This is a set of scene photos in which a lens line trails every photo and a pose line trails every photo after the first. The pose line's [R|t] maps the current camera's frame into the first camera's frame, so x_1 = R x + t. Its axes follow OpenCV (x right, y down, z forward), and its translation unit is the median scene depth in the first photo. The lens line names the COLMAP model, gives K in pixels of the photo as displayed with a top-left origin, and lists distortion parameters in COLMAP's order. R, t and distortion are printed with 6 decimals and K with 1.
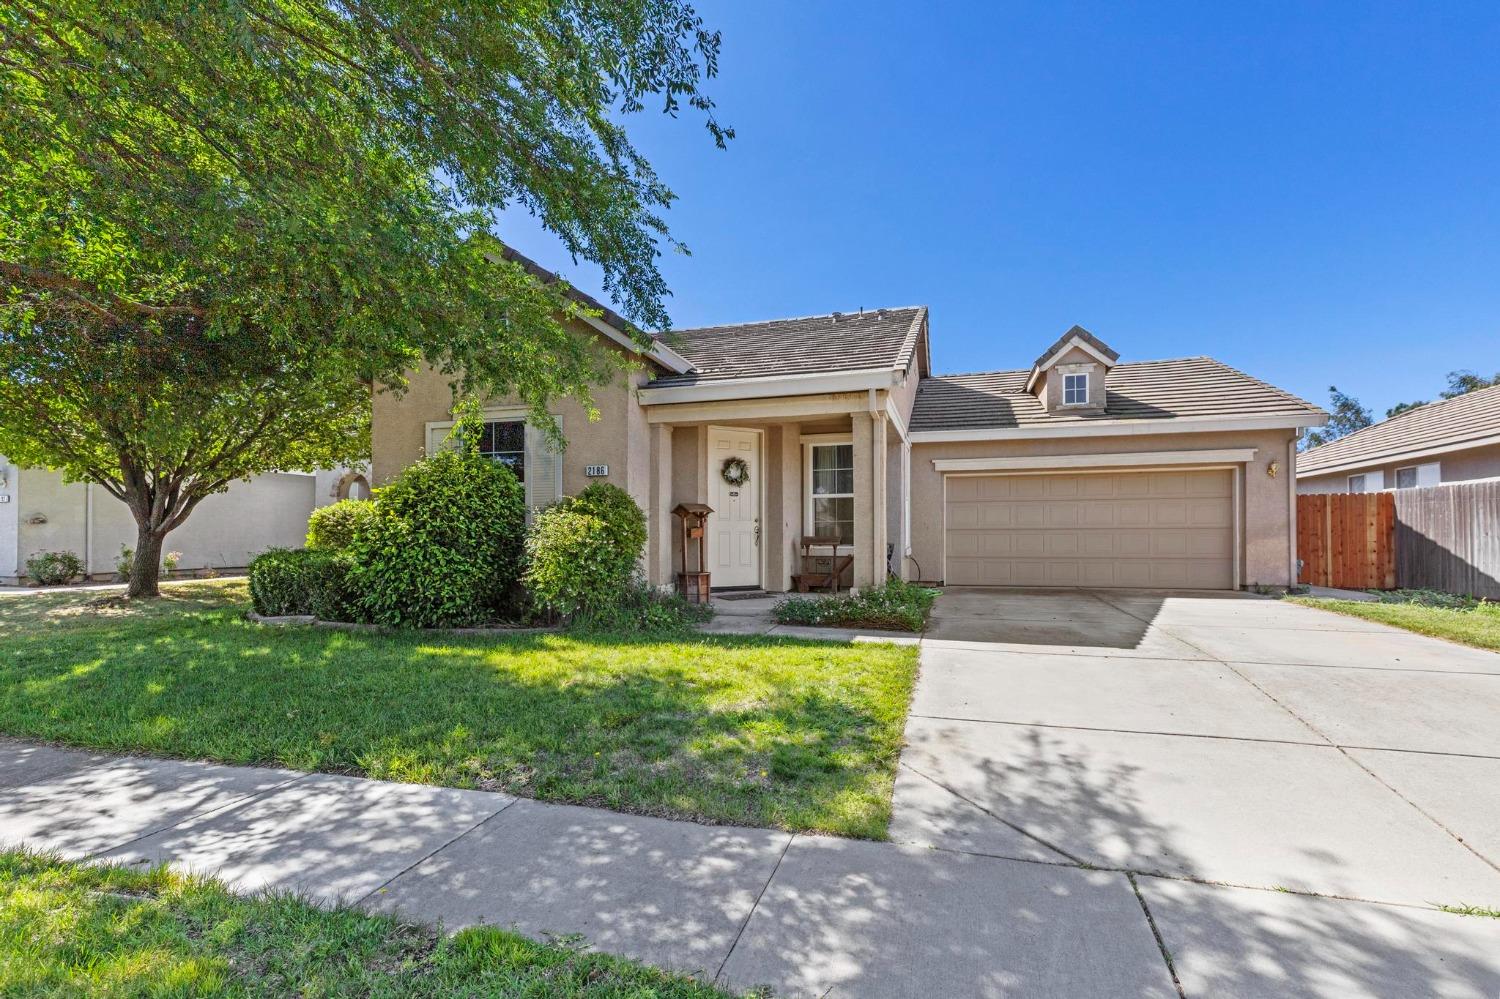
lens RADIAL K [[680.7, 0, 753.6], [0, 680.7, 492.2], [0, 0, 1]] dist [0.003900, -0.000222]
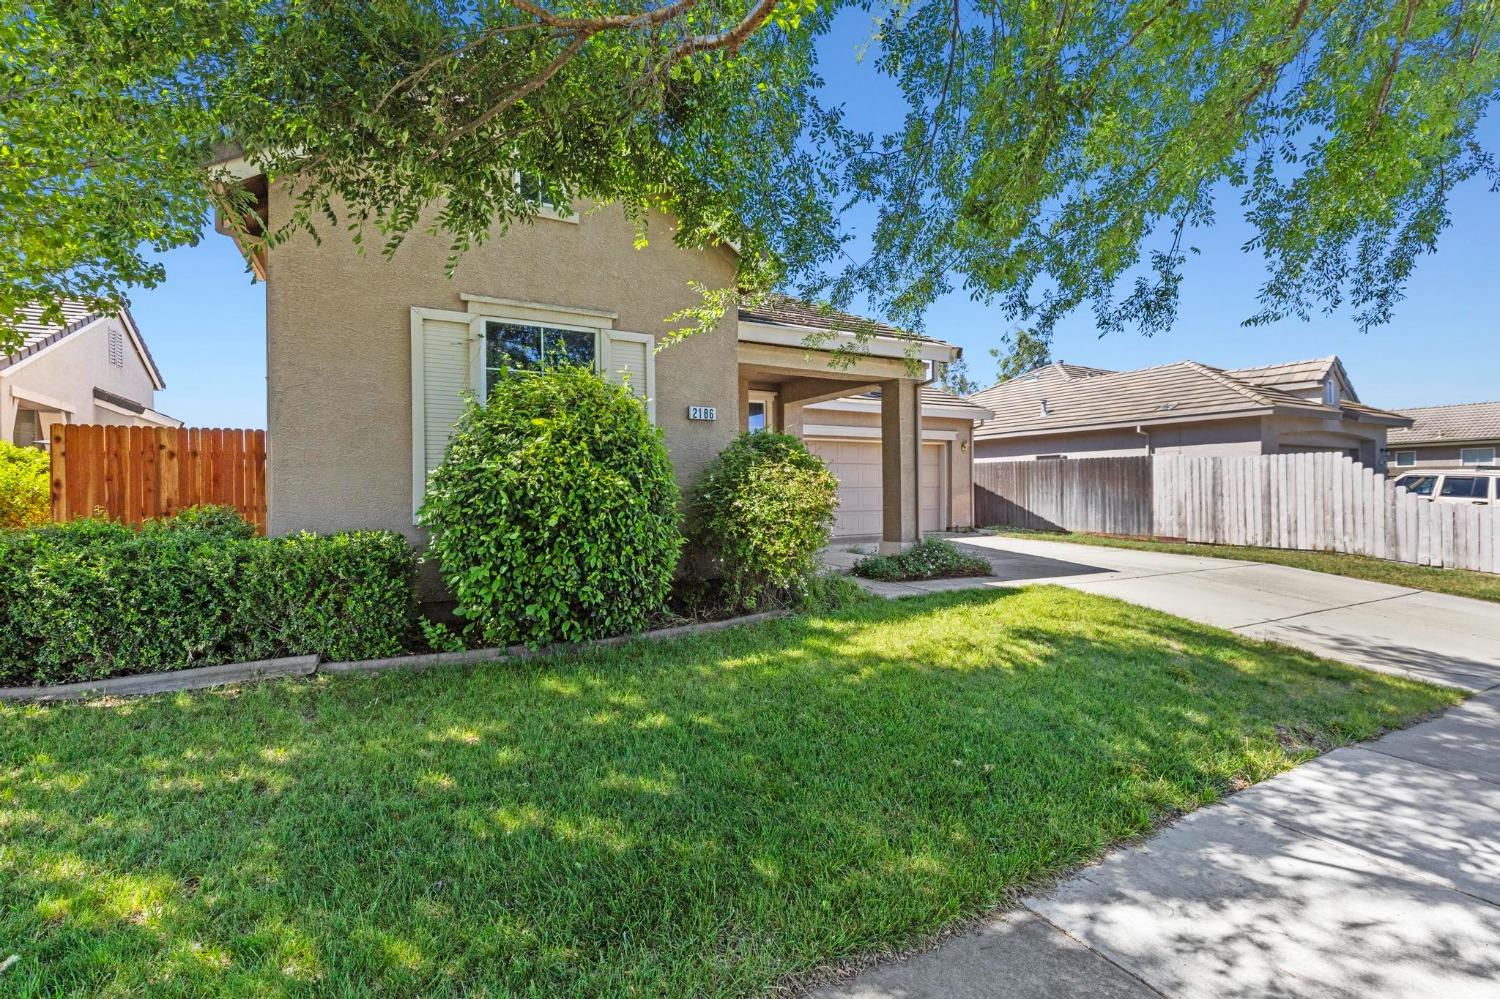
lens RADIAL K [[680.7, 0, 753.6], [0, 680.7, 492.2], [0, 0, 1]] dist [0.003900, -0.000222]
pose [[0.690814, -0.002718, 0.723027, -1.726347], [-0.044472, 0.997940, 0.046242, 0.045795], [-0.721663, -0.064099, 0.689270, 0.948216]]
